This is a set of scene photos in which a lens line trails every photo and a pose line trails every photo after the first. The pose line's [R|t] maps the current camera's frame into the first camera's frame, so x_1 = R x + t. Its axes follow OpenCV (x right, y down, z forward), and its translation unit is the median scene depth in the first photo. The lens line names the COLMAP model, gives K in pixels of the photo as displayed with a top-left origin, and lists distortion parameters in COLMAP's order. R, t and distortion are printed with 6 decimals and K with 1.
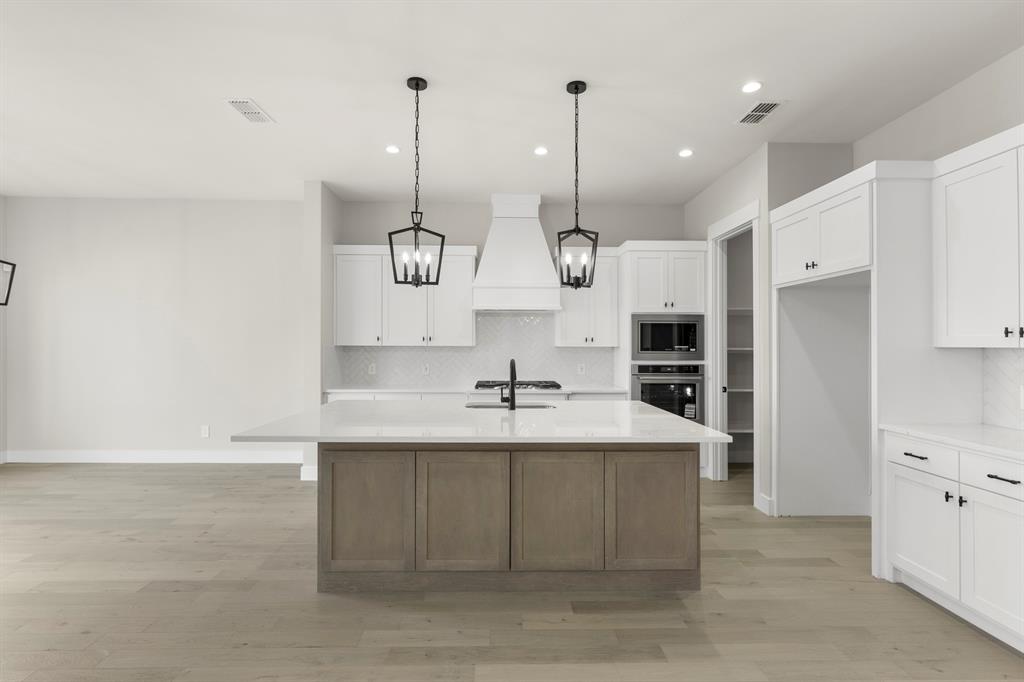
lens RADIAL K [[482.1, 0, 512.0], [0, 482.1, 341.0], [0, 0, 1]] dist [0.001586, 0.000122]
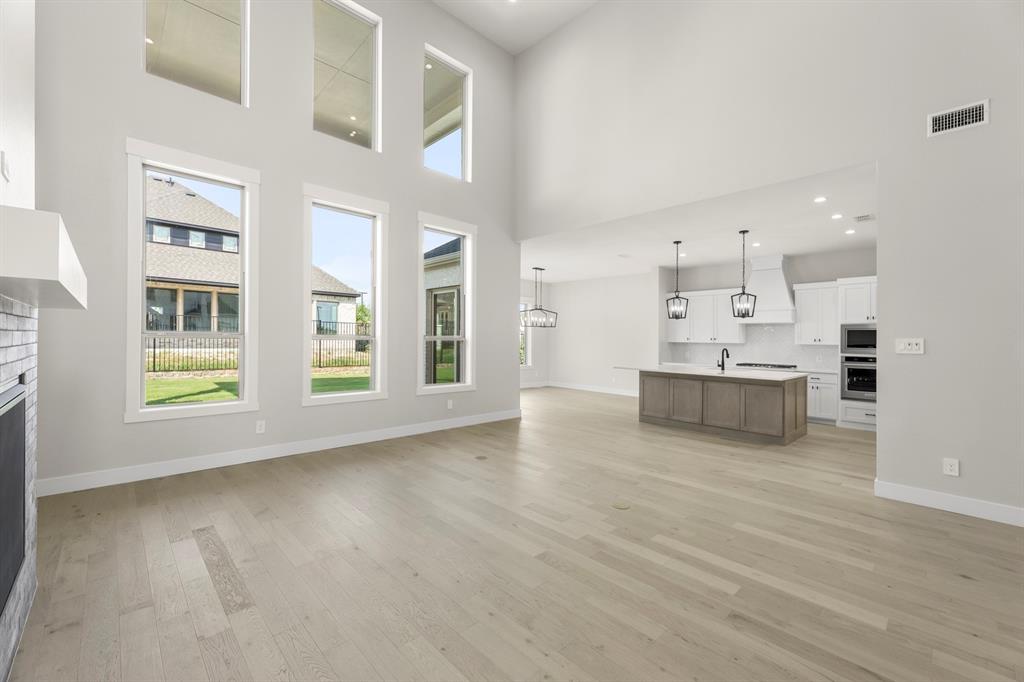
lens RADIAL K [[436.9, 0, 512.0], [0, 436.9, 341.0], [0, 0, 1]] dist [0.000241, 0.000024]
pose [[0.678053, 0.008341, -0.734966, 0.650229], [-0.007715, 0.999961, 0.004232, 0.001983], [0.734973, 0.002801, 0.678091, -0.883528]]
